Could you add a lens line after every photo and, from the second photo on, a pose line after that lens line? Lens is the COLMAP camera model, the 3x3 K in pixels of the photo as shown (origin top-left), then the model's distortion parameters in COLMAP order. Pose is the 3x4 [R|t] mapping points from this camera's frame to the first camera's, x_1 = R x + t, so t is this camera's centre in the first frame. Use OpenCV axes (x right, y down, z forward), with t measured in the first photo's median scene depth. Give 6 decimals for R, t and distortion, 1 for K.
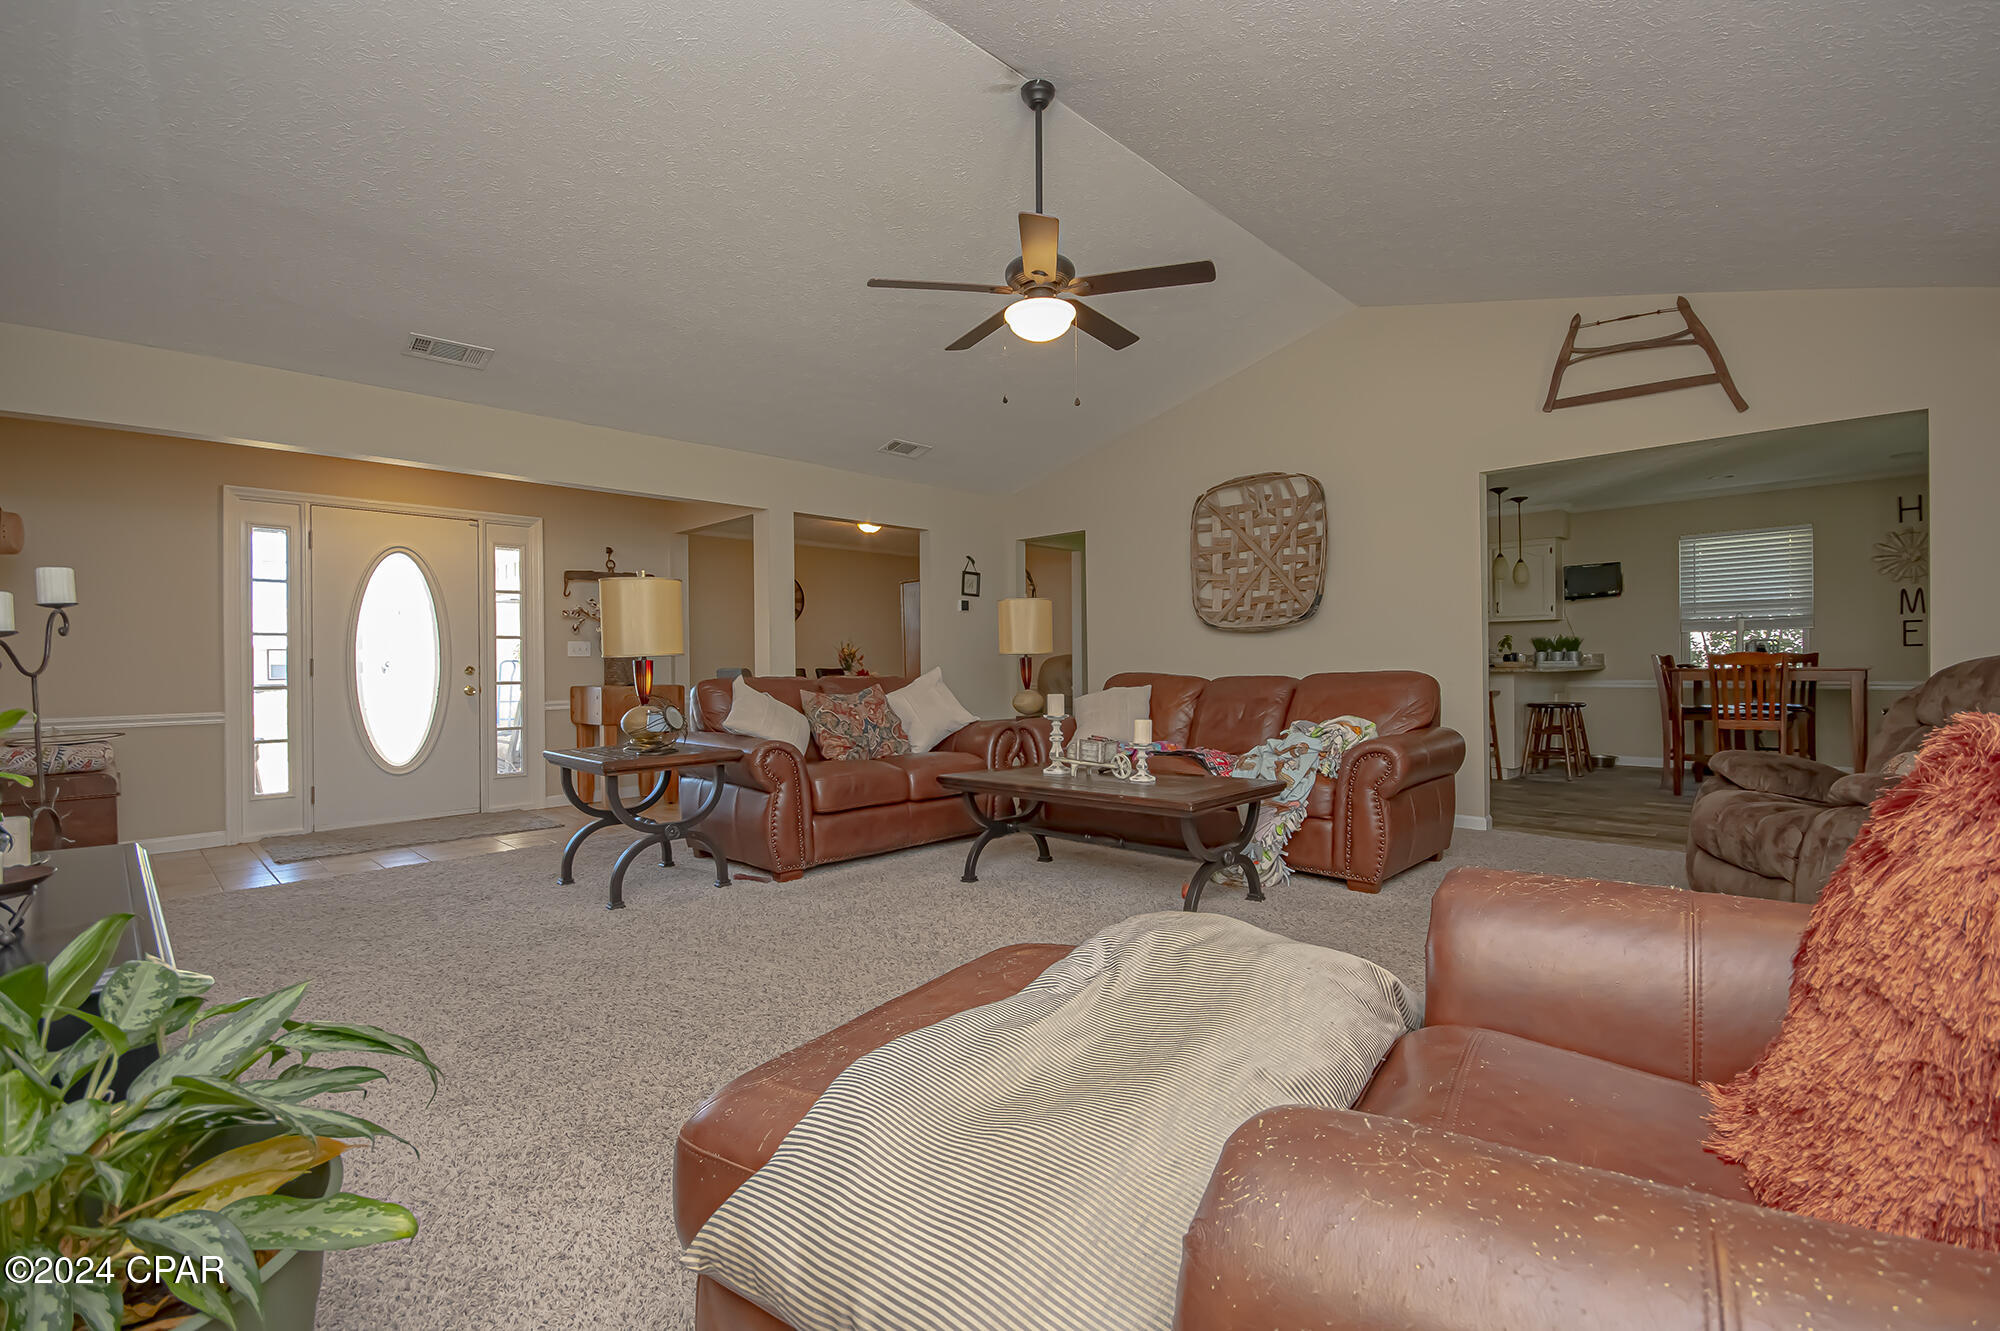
lens RADIAL K [[877.5, 0, 998.0], [0, 877.5, 663.7], [0, 0, 1]] dist [0.004084, -0.007920]
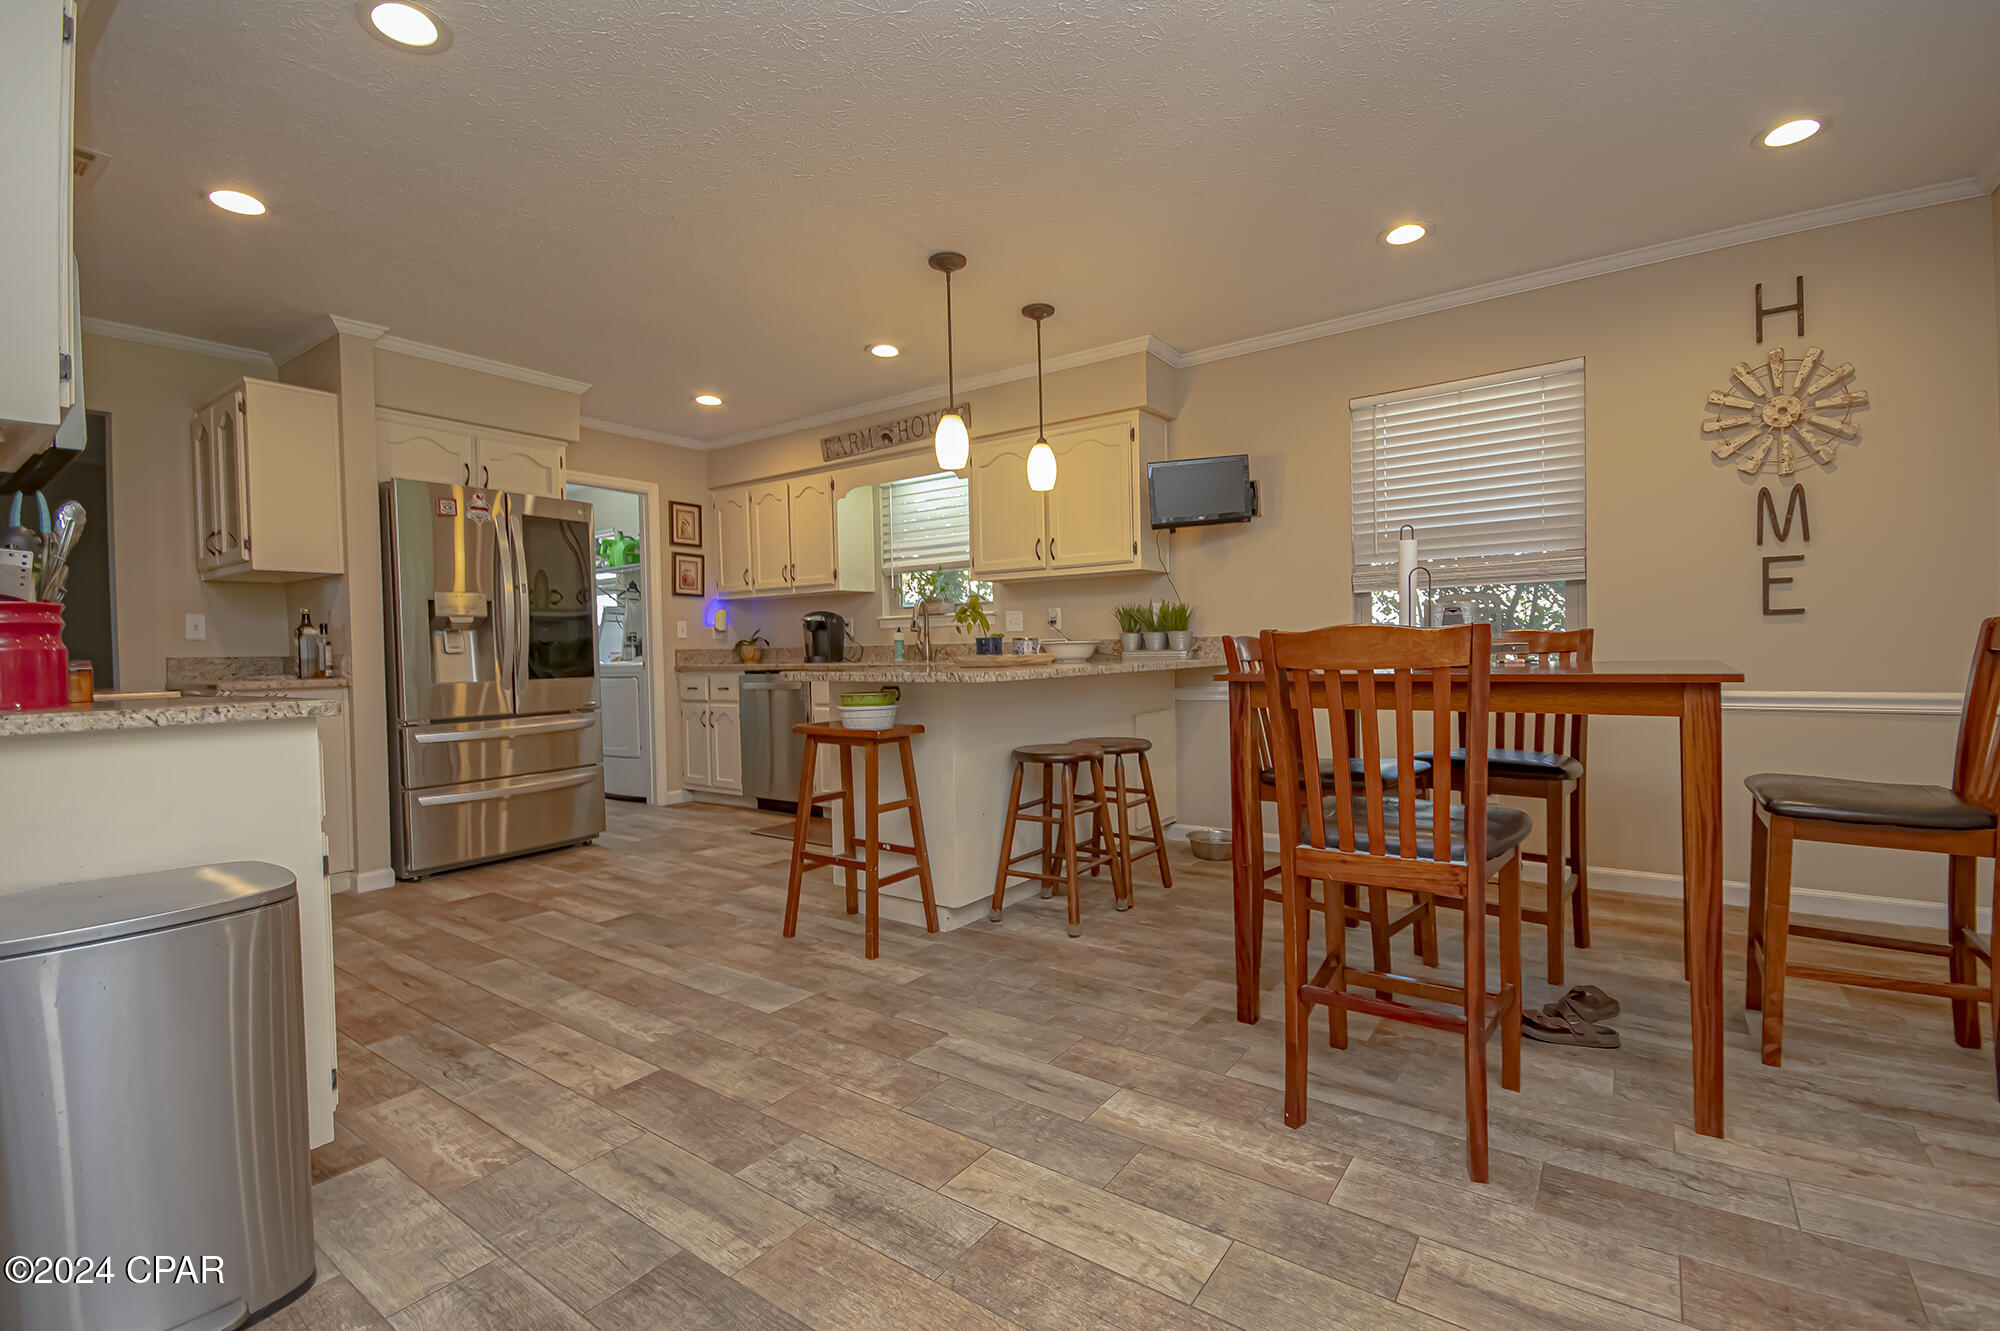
lens RADIAL K [[877.5, 0, 1007.0], [0, 877.5, 670.3], [0, 0, 1]] dist [0.004084, -0.007920]
pose [[0.985904, -0.010269, 0.166996, 0.519156], [0.006888, 0.999760, 0.020815, -0.003623], [-0.167169, -0.019371, 0.985738, 0.557608]]
